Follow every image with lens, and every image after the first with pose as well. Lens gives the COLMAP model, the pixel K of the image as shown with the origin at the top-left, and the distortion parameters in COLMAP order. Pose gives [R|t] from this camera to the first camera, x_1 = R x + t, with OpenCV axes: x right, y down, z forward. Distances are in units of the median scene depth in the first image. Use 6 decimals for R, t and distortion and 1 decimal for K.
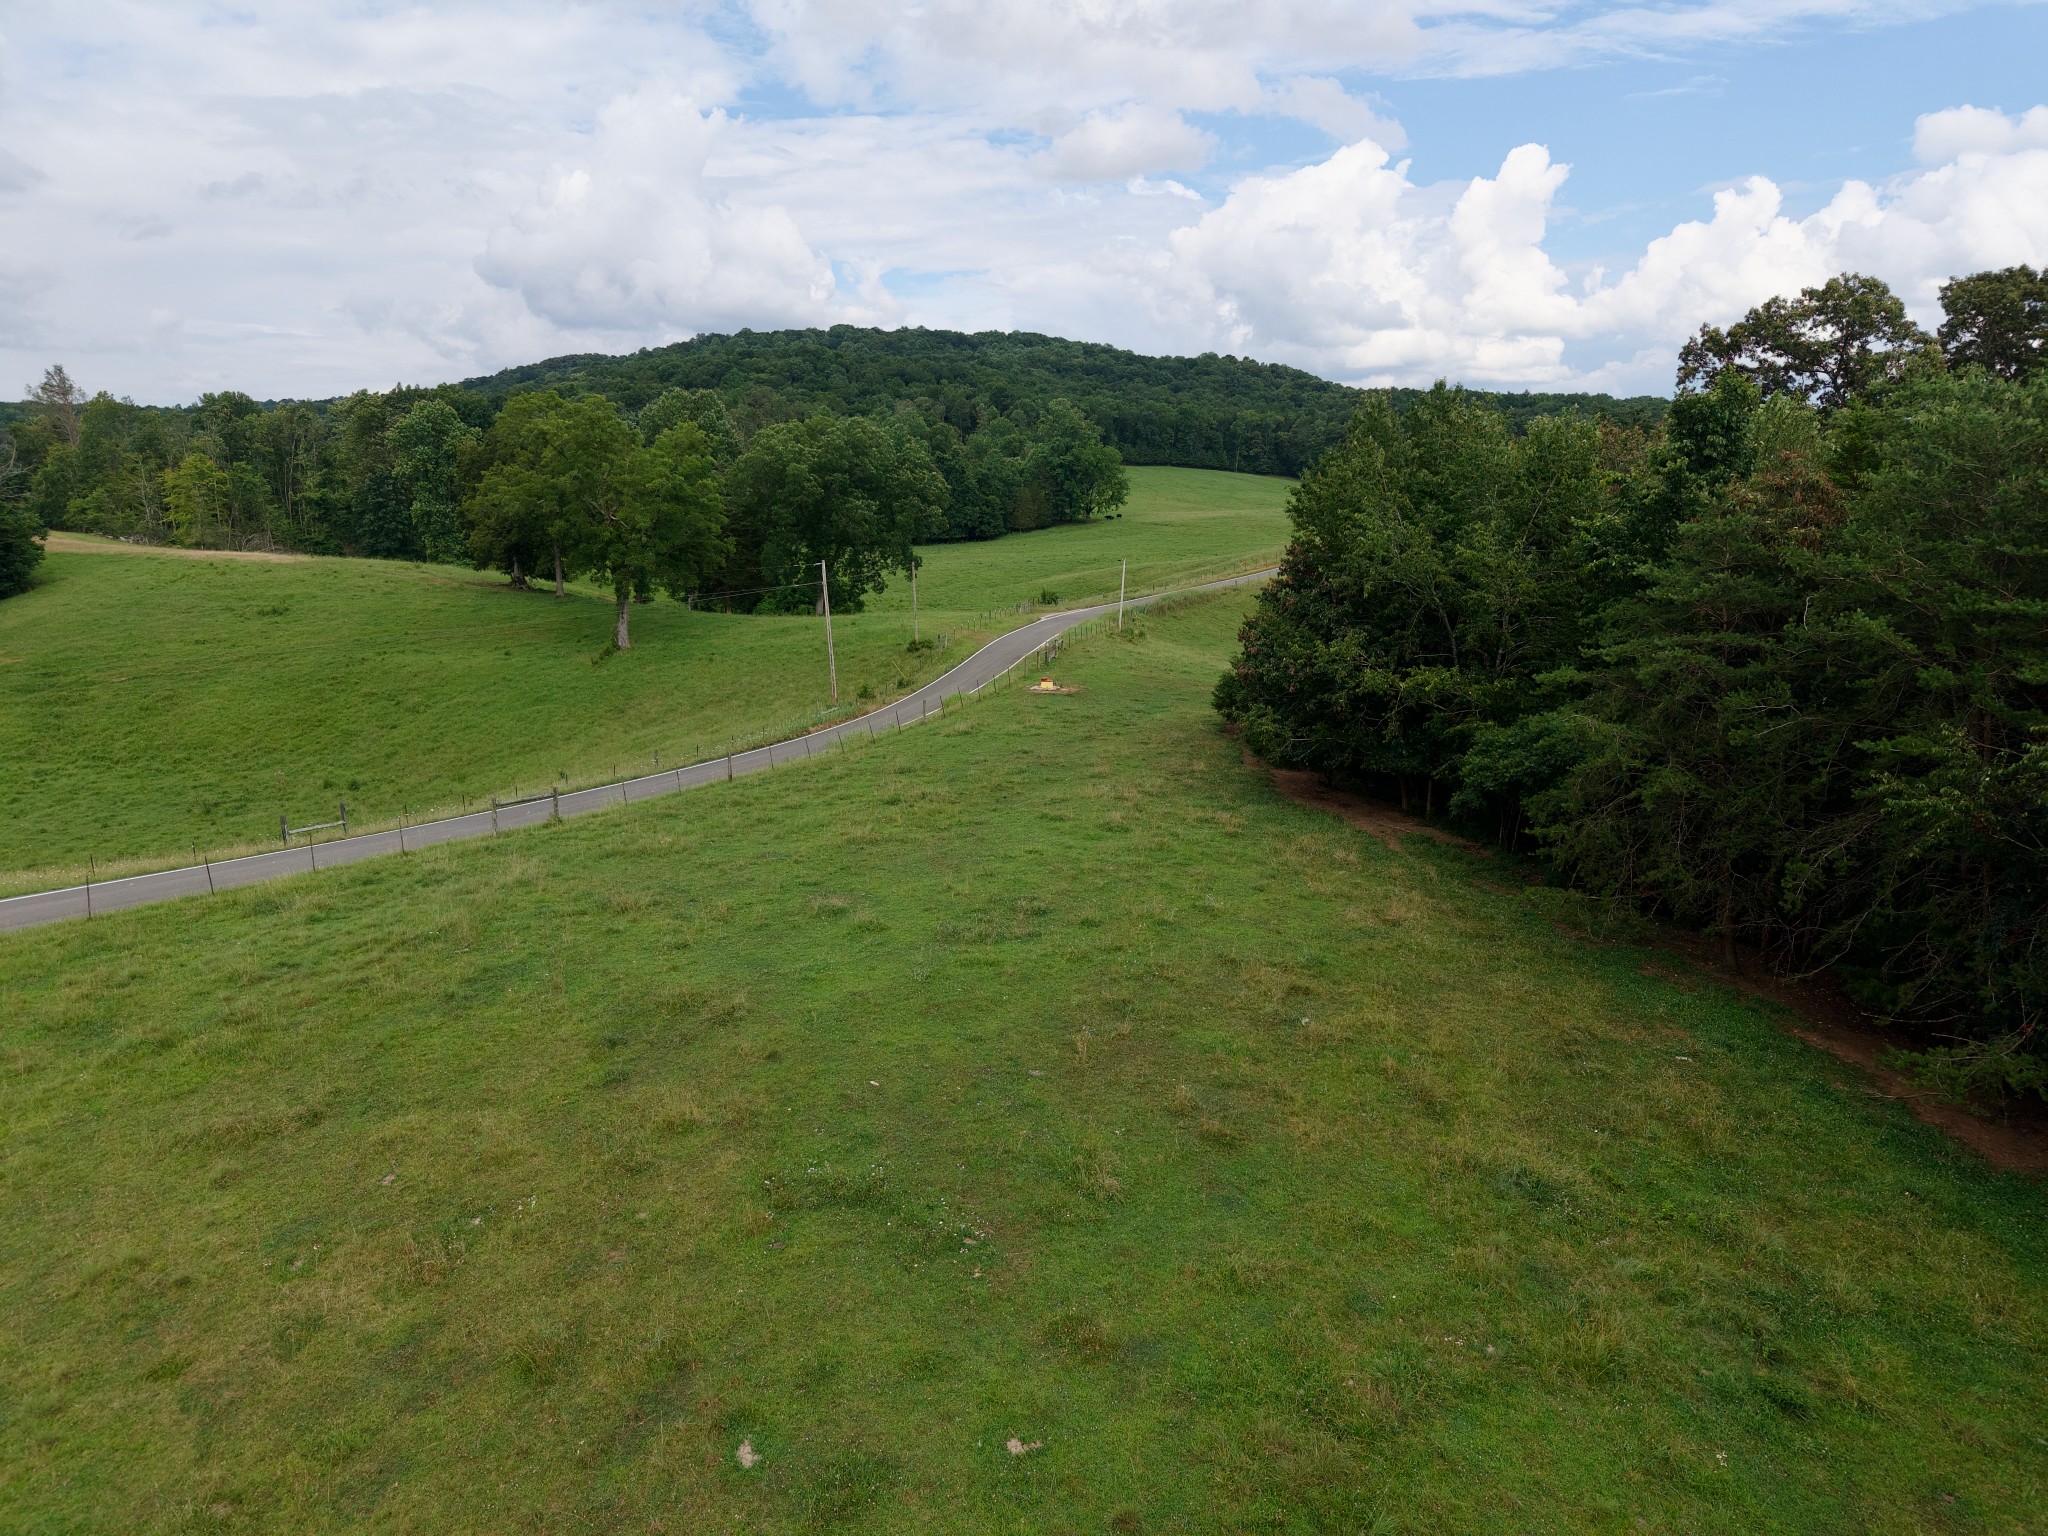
lens RADIAL K [[1370.5, 0, 1025.6], [0, 1370.5, 755.9], [0, 0, 1]] dist [0.014742, -0.016729]
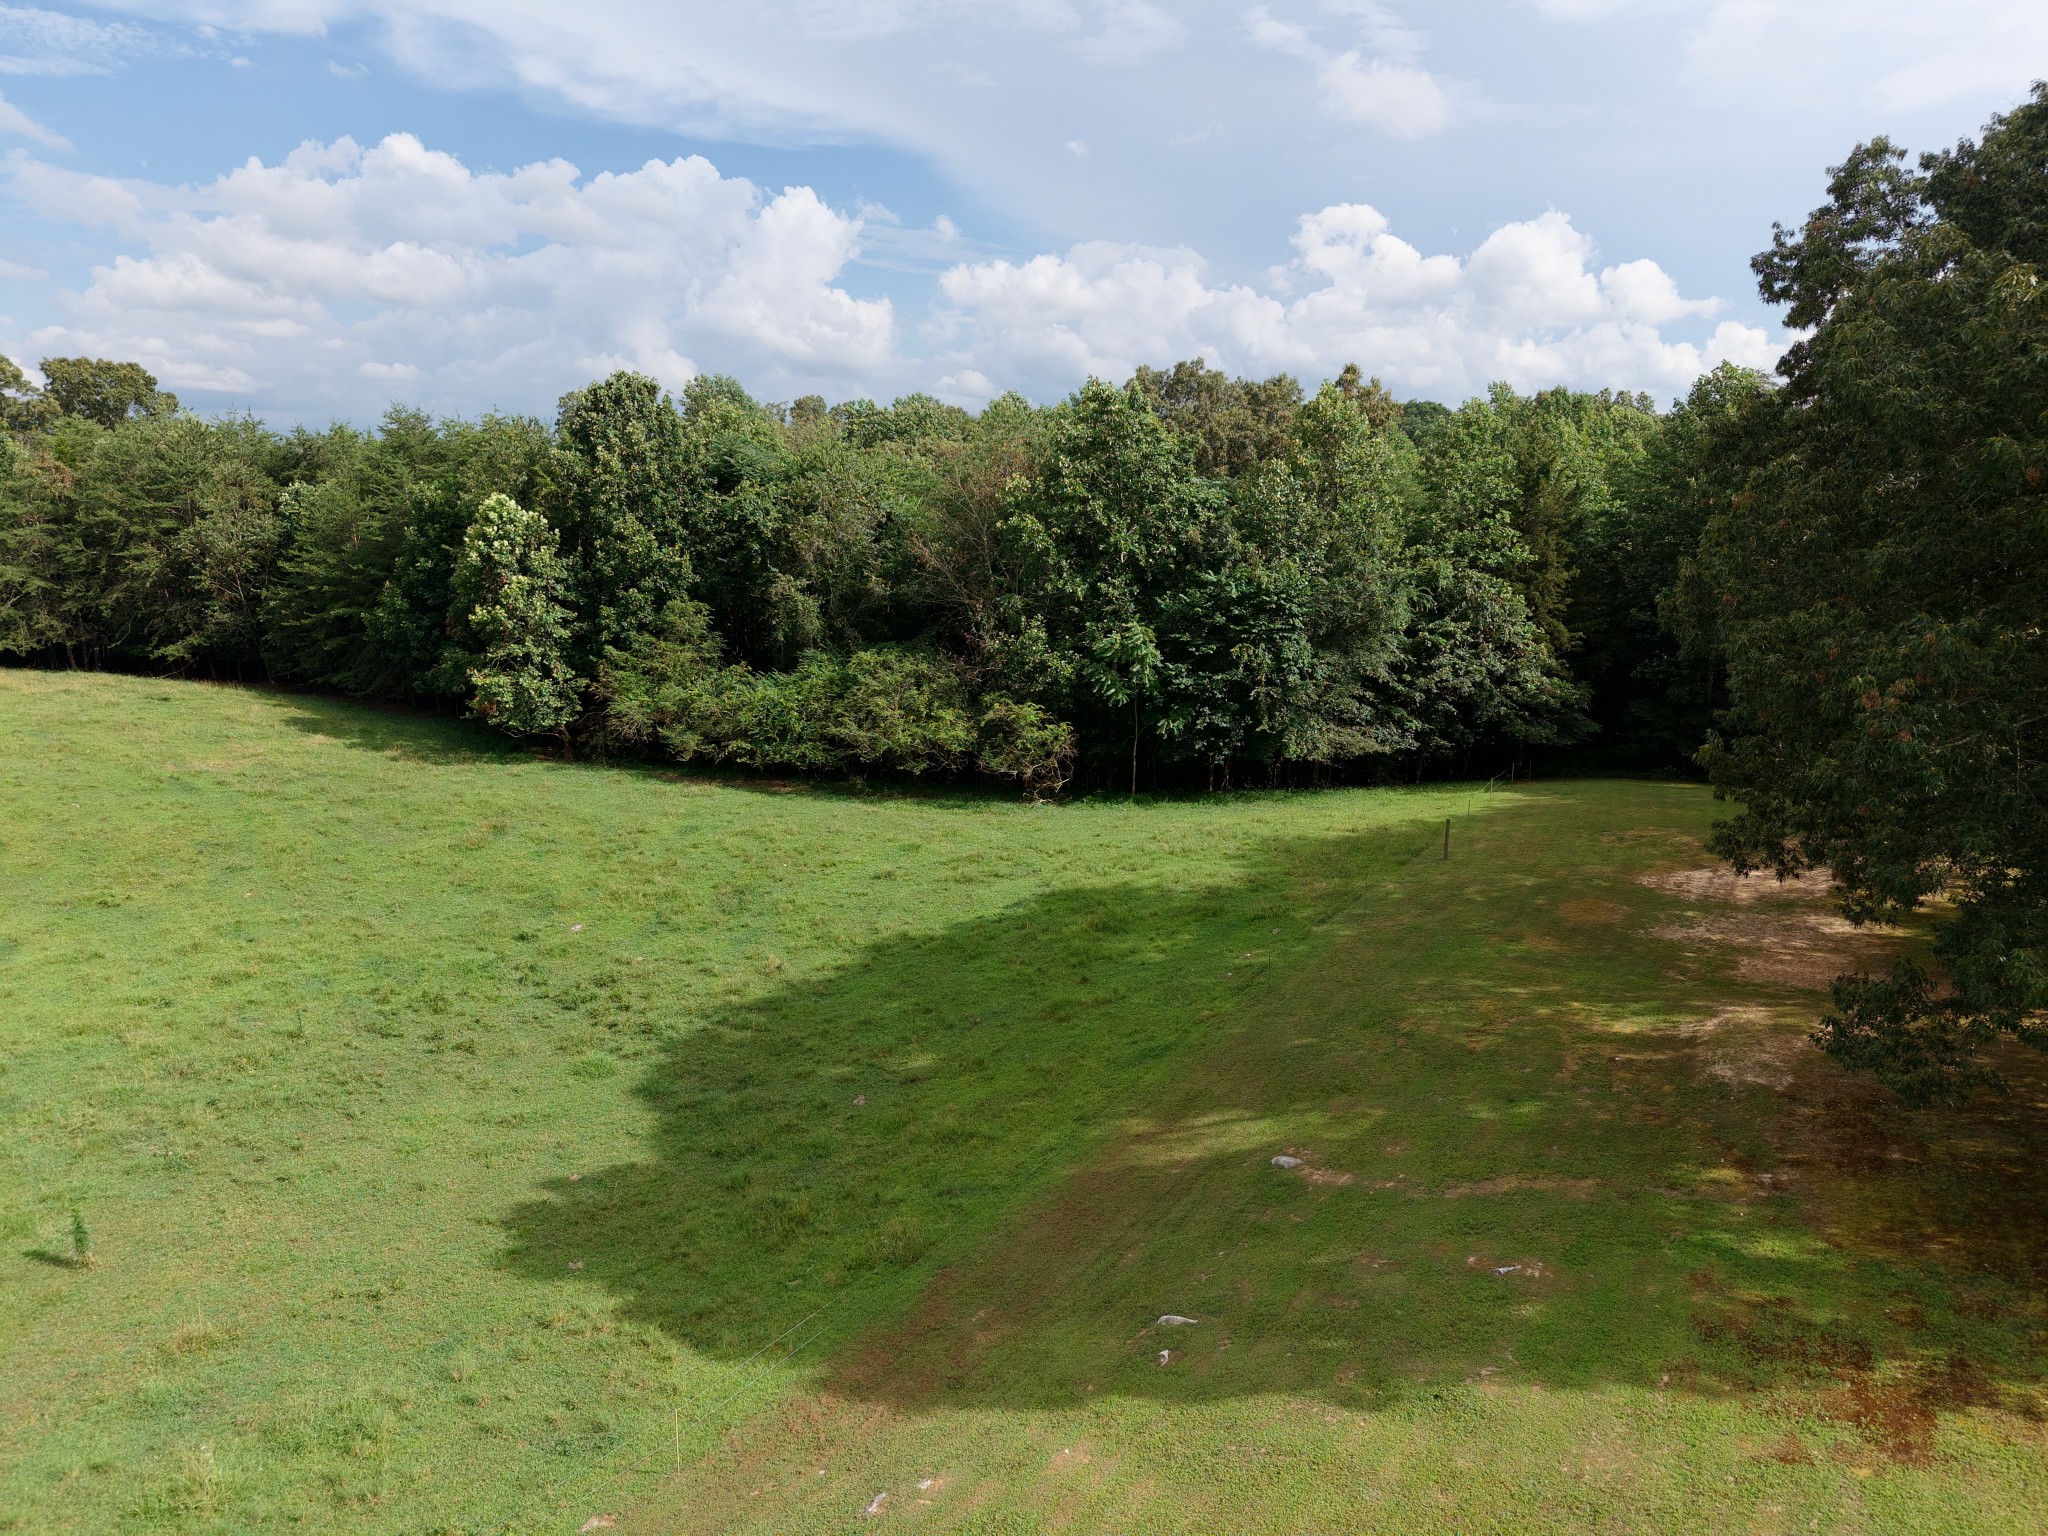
lens RADIAL K [[1370.5, 0, 1025.6], [0, 1370.5, 755.9], [0, 0, 1]] dist [0.014742, -0.016729]
pose [[0.327048, -0.176962, 0.928291, -0.237024], [0.181150, 0.975833, 0.122204, 0.061500], [-0.927483, 0.128193, 0.351201, -0.269545]]
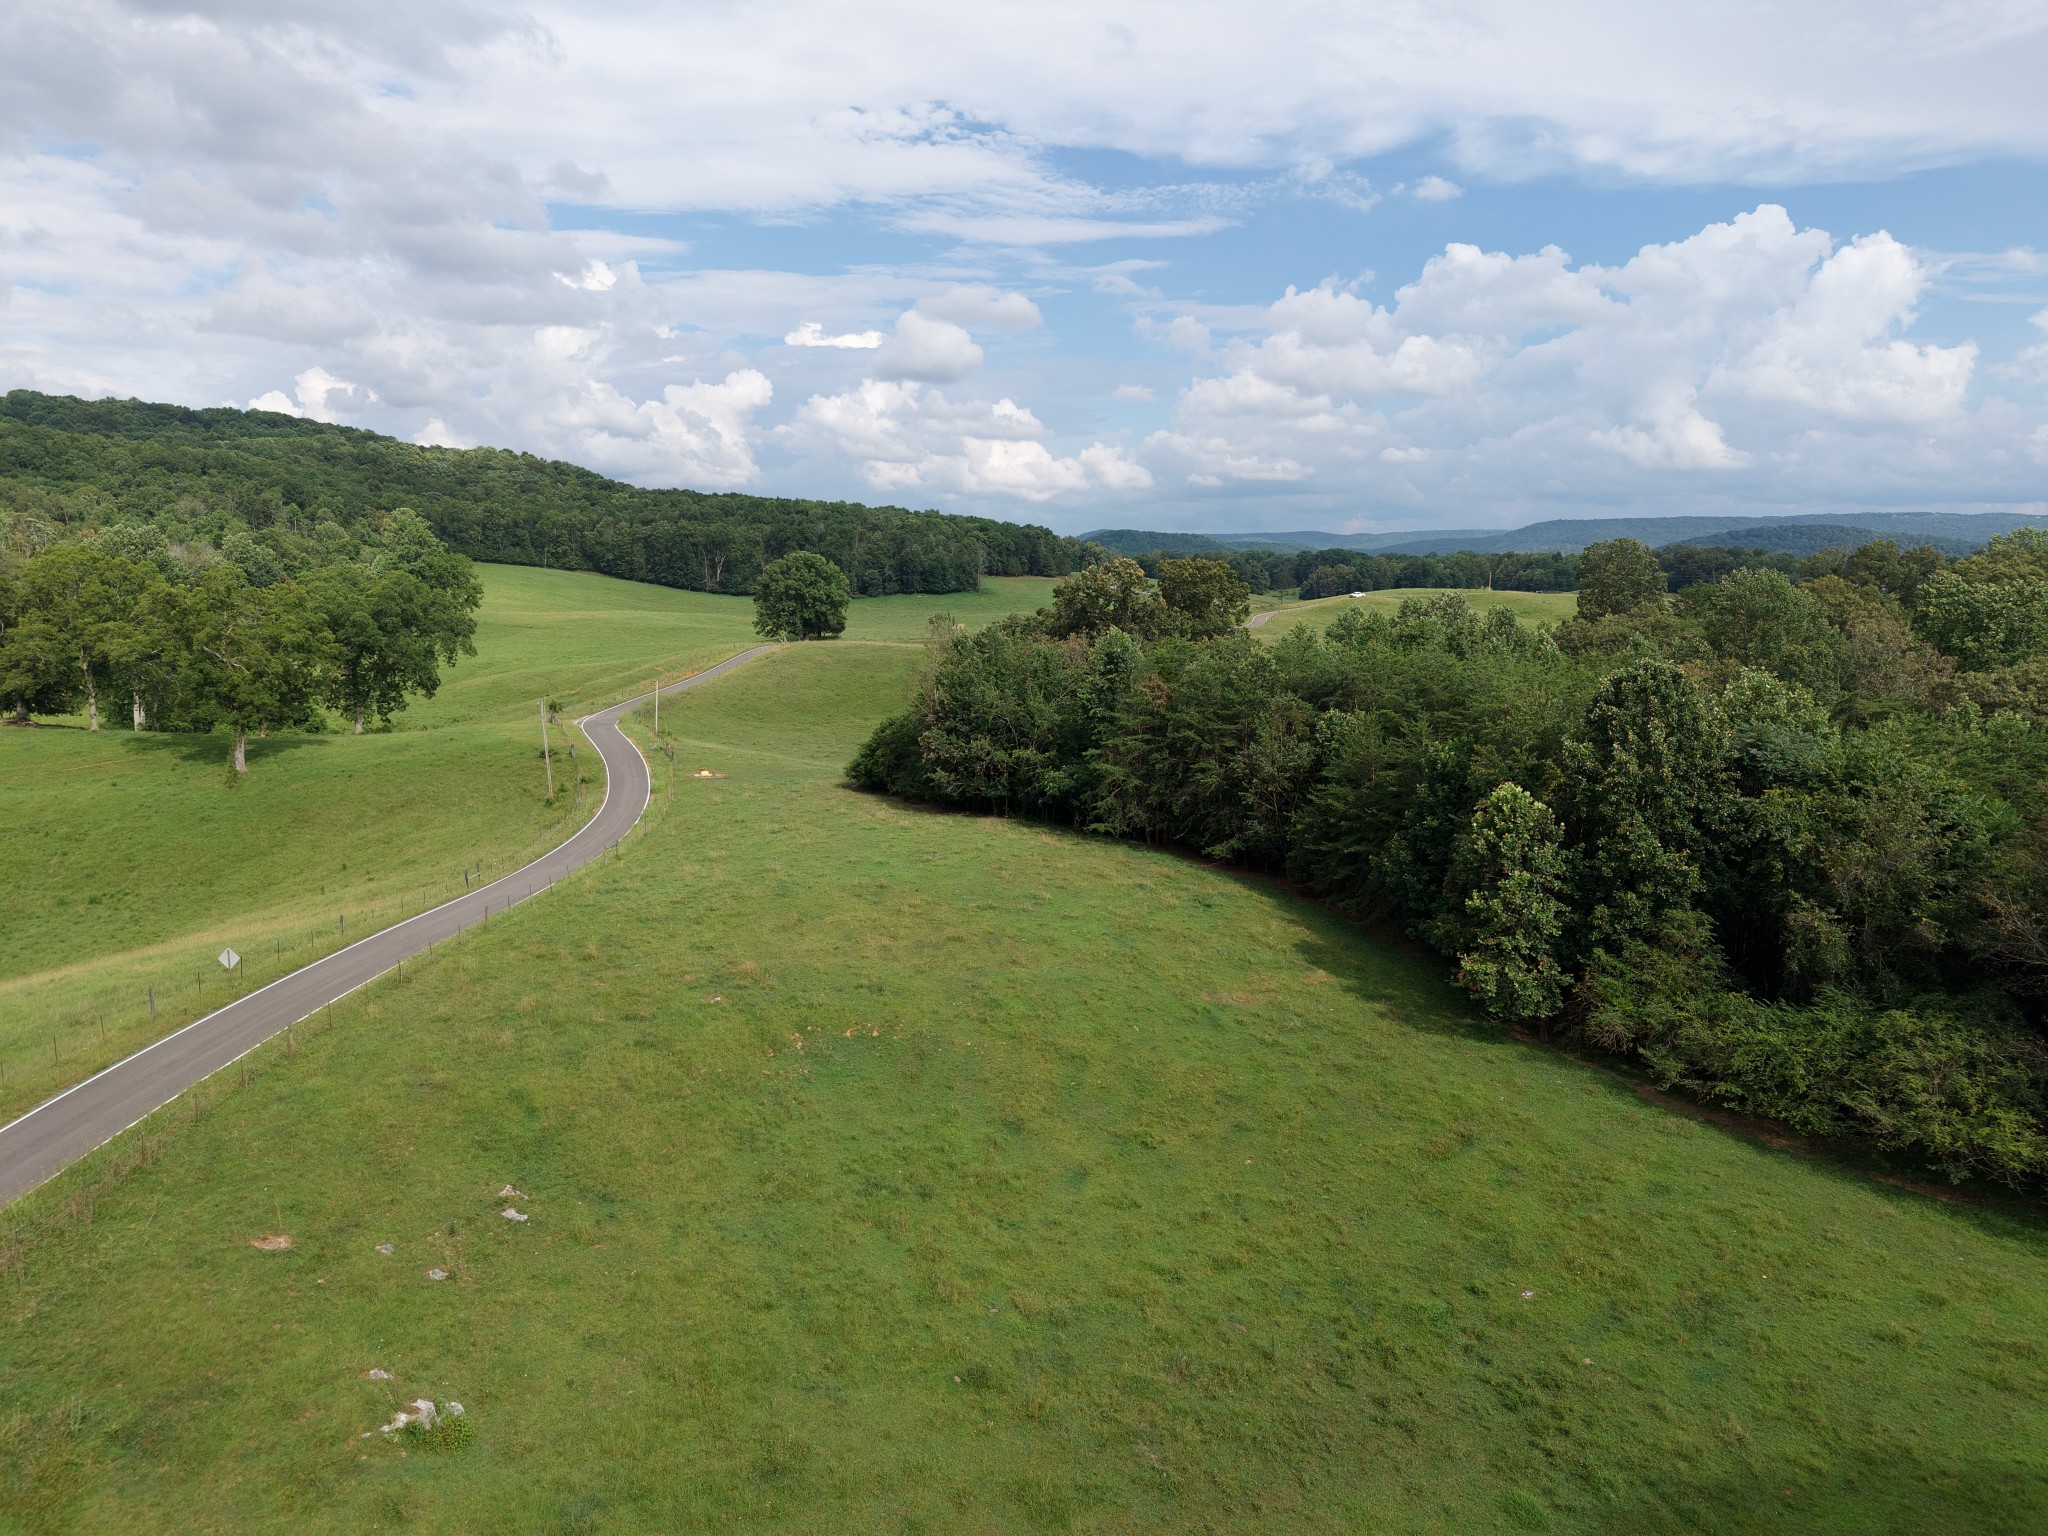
lens RADIAL K [[1370.5, 0, 1025.6], [0, 1370.5, 755.9], [0, 0, 1]] dist [0.014742, -0.016729]
pose [[0.859101, -0.068180, 0.507244, -0.237114], [0.094600, 0.995164, -0.026459, 0.002845], [-0.502987, 0.070716, 0.861396, -0.280420]]
